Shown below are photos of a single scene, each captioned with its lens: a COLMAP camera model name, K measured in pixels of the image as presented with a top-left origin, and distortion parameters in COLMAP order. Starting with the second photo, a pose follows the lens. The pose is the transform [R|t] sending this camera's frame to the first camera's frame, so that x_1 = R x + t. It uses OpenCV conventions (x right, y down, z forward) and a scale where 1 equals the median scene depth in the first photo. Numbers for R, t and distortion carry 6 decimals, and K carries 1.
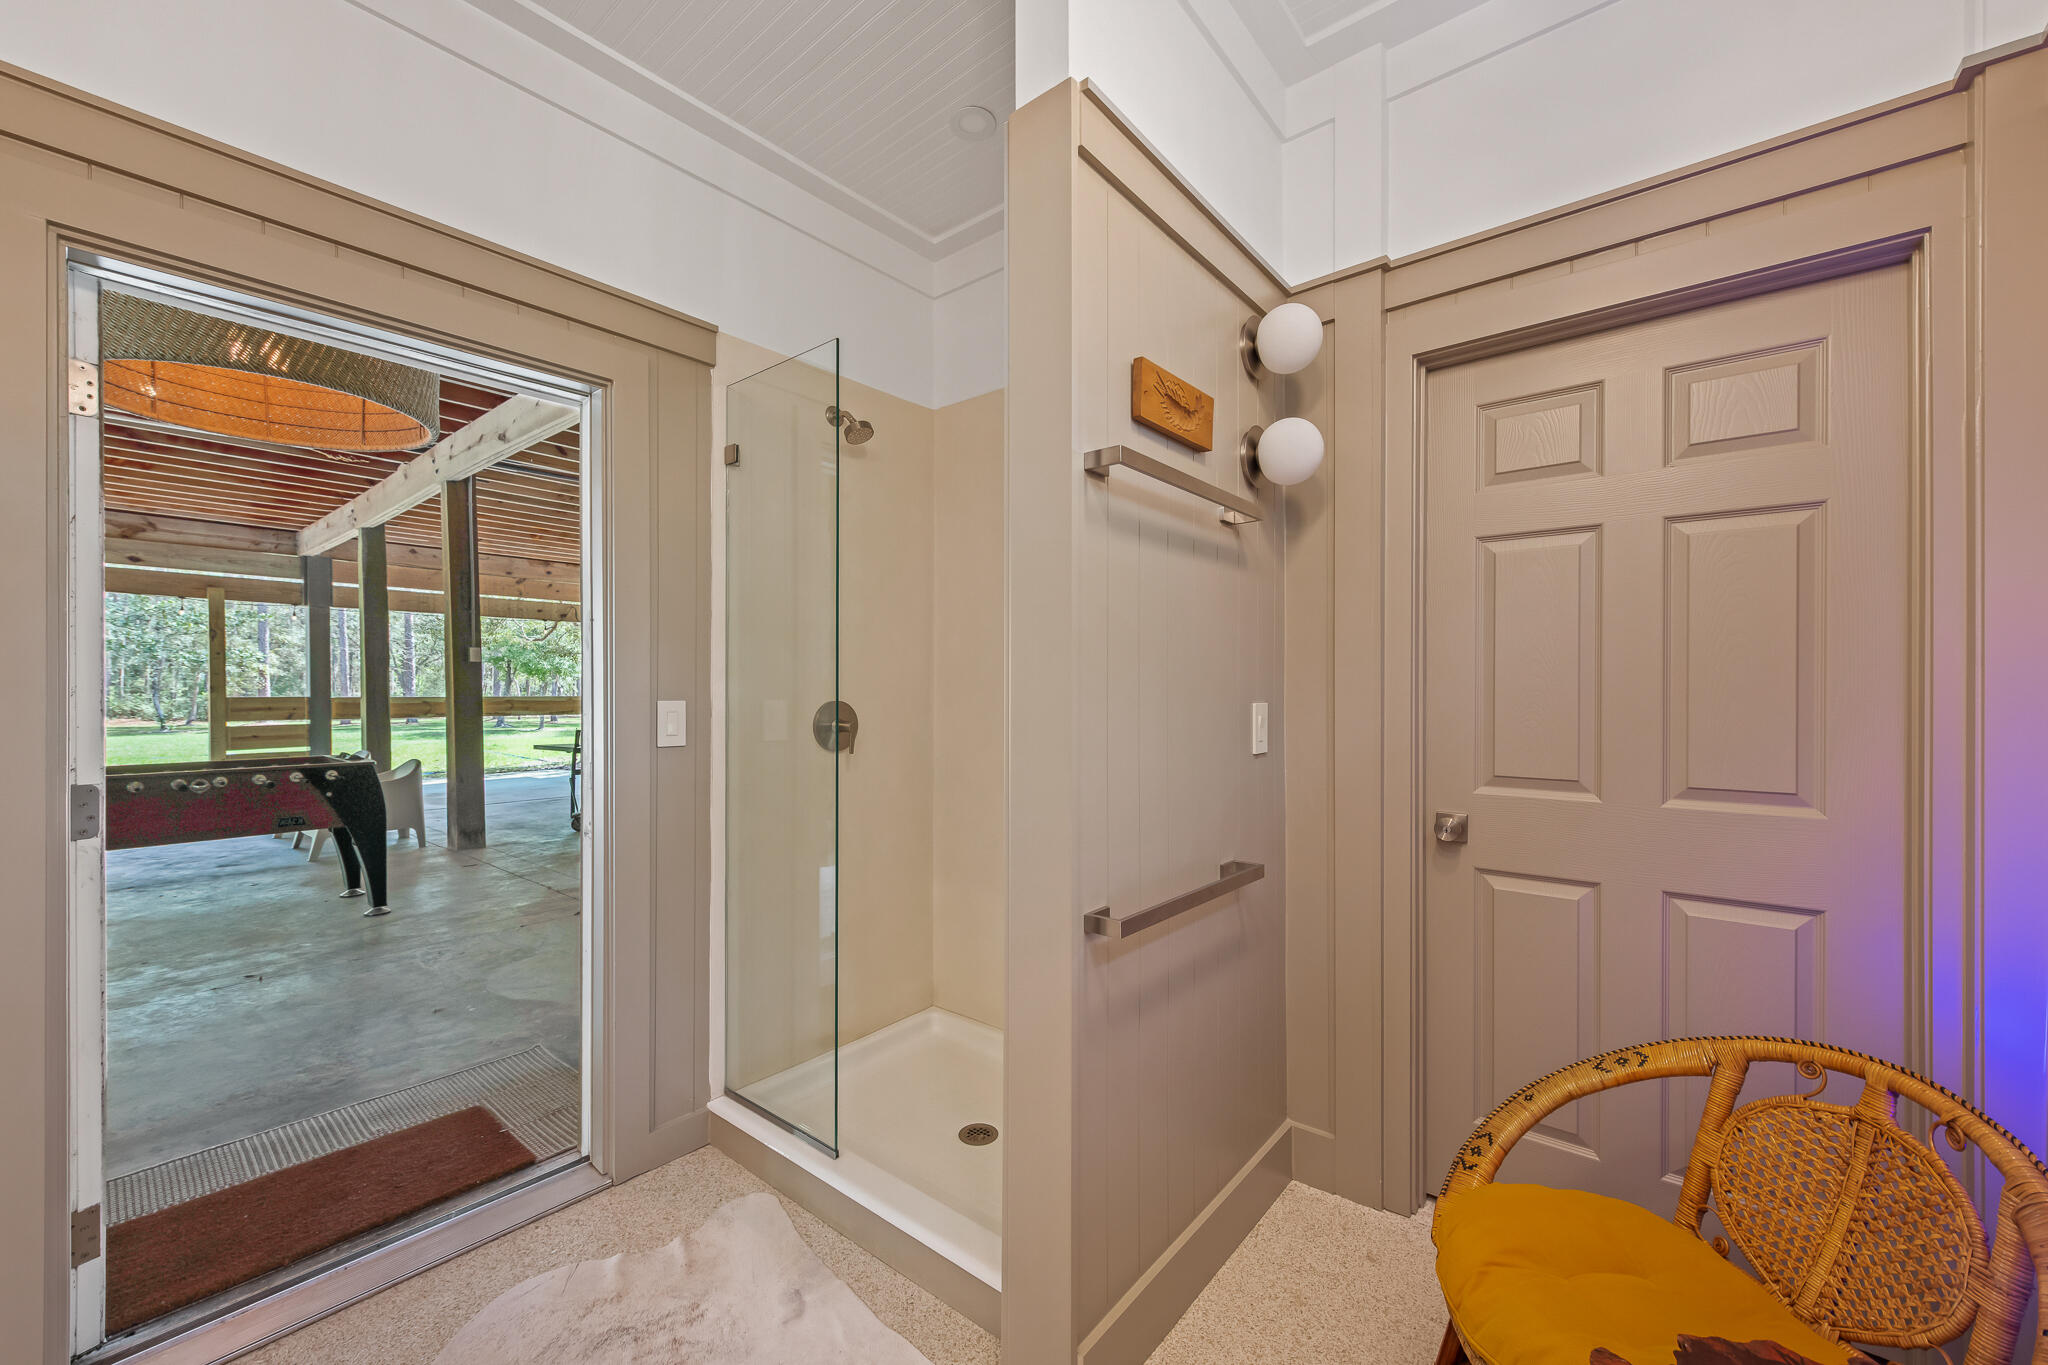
lens RADIAL K [[807.7, 0, 1017.7], [0, 807.7, 696.0], [0, 0, 1]] dist [0.000248, -0.000053]
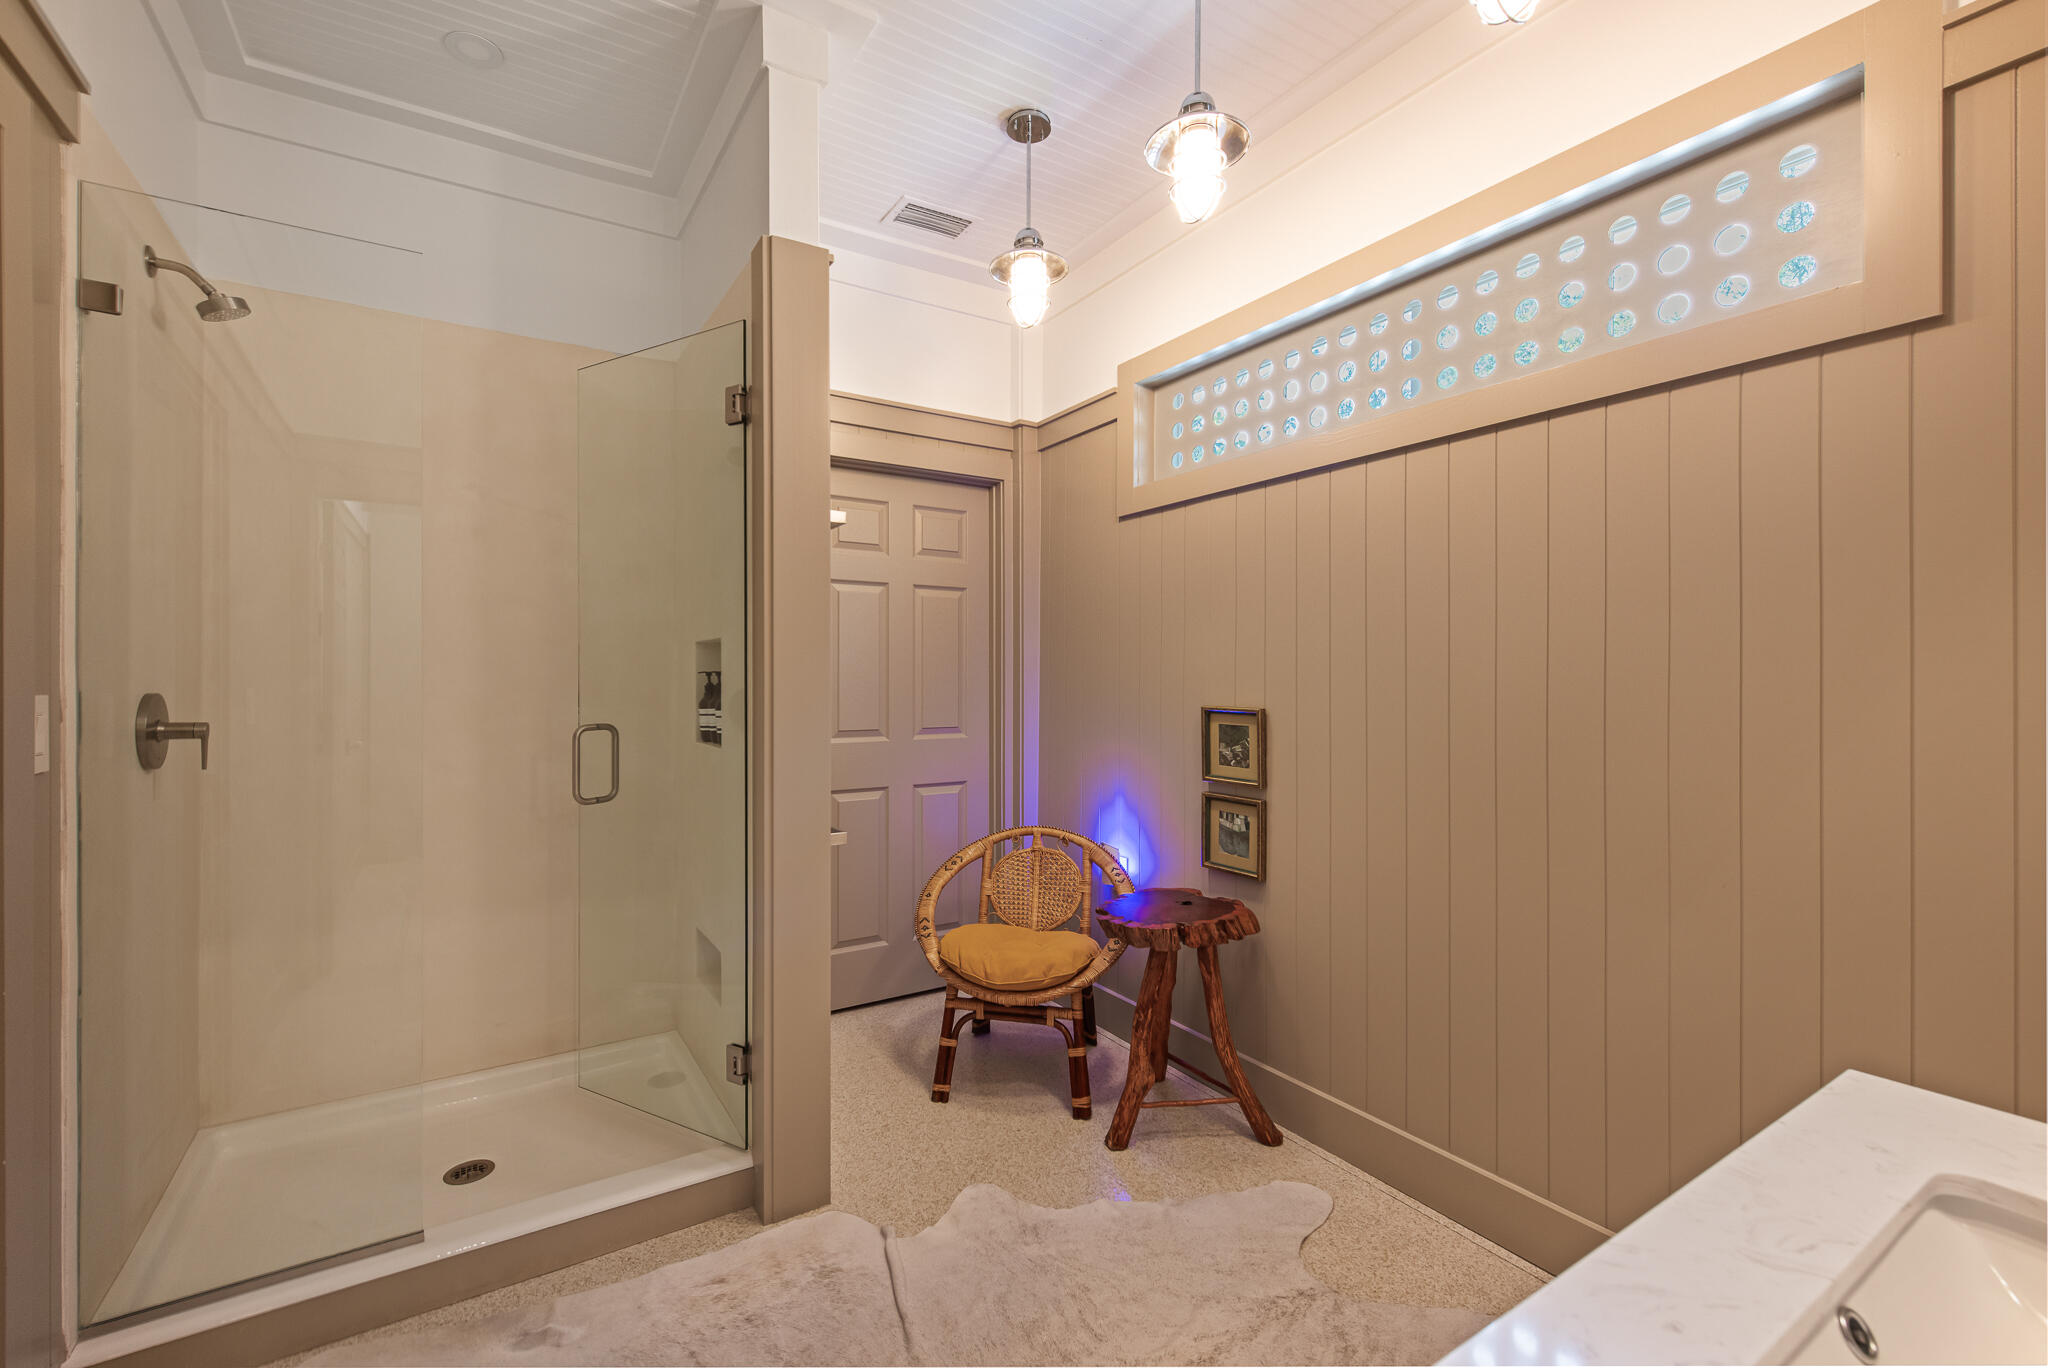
lens RADIAL K [[870.6, 0, 1015.4], [0, 870.6, 677.8], [0, 0, 1]] dist [-0.001010, -0.000634]
pose [[0.307007, 0.000247, 0.951707, -1.069143], [0.003444, 0.999993, -0.001370, -0.002207], [-0.951701, 0.003699, 0.307004, 0.164326]]
